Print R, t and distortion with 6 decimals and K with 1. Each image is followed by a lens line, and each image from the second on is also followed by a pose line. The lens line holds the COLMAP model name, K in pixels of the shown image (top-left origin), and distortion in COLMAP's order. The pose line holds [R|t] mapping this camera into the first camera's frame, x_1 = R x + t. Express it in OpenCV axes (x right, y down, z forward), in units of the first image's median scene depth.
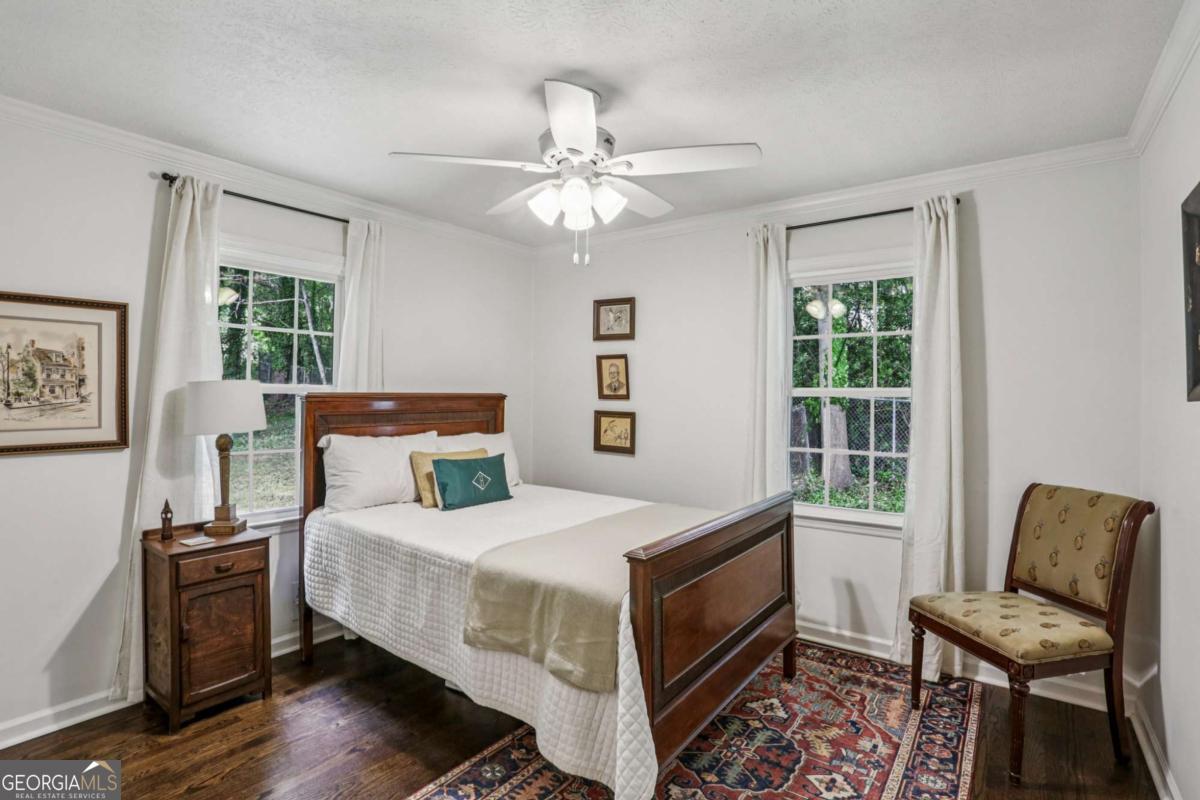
lens RADIAL K [[588.9, 0, 607.0], [0, 588.9, 384.4], [0, 0, 1]] dist [-0.077432, 0.031417]
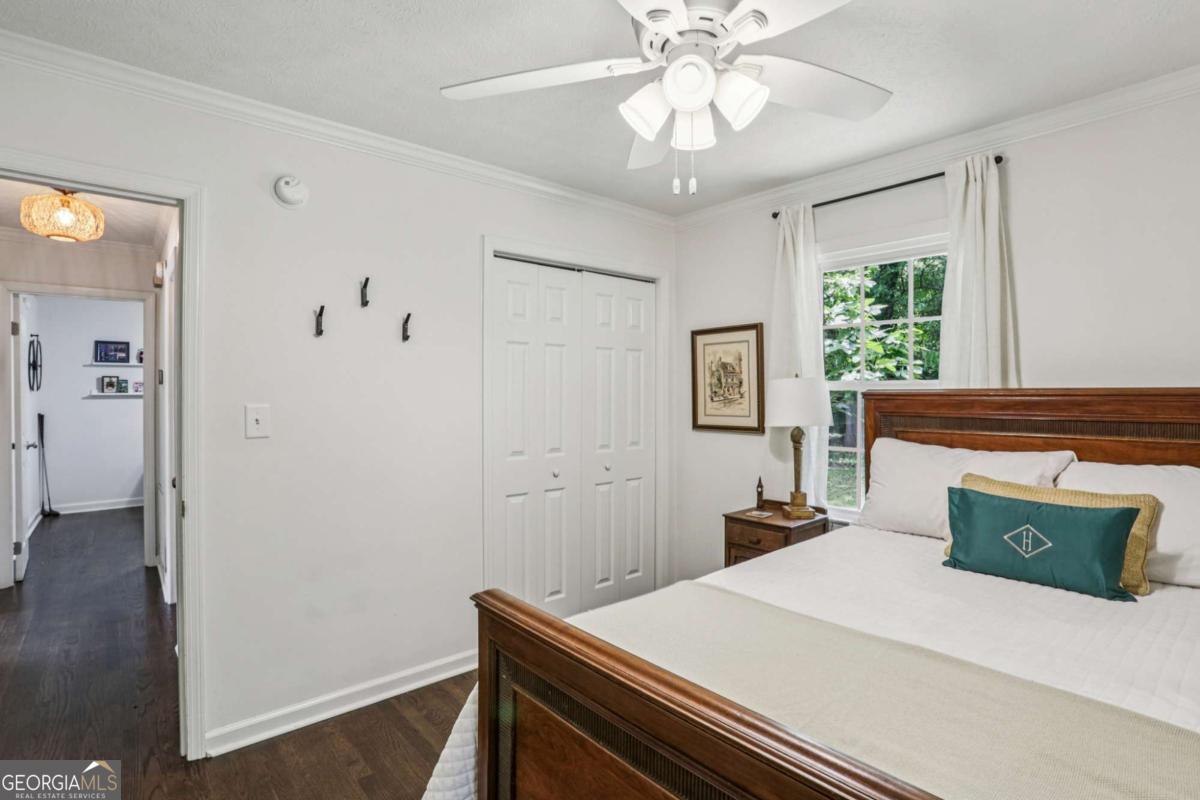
lens RADIAL K [[588.9, 0, 607.0], [0, 588.9, 384.4], [0, 0, 1]] dist [-0.077432, 0.031417]
pose [[-0.205655, -0.009493, -0.978578, 0.573297], [0.023966, 0.999604, -0.014734, 0.011250], [0.978331, -0.026483, -0.205346, 0.973820]]
